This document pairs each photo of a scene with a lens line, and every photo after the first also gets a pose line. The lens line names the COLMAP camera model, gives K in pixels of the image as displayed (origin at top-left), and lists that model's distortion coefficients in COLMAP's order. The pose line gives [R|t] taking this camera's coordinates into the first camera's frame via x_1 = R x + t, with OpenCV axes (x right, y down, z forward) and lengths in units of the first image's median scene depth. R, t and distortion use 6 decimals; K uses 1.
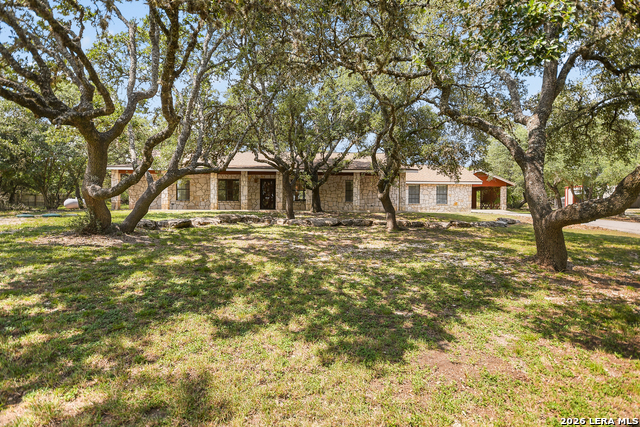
lens RADIAL K [[335.0, 0, 321.0], [0, 335.0, 212.7], [0, 0, 1]] dist [0.019346, 0.001241]
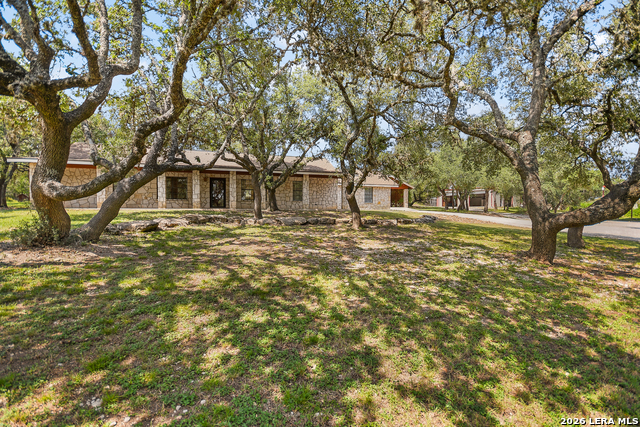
lens RADIAL K [[282.5, 0, 320.3], [0, 282.5, 213.5], [0, 0, 1]] dist [0.007687, -0.009097]
pose [[0.957087, -0.006536, 0.289726, -0.176687], [0.001239, 0.999829, 0.018464, -0.013379], [-0.289797, -0.017313, 0.956932, 0.140642]]
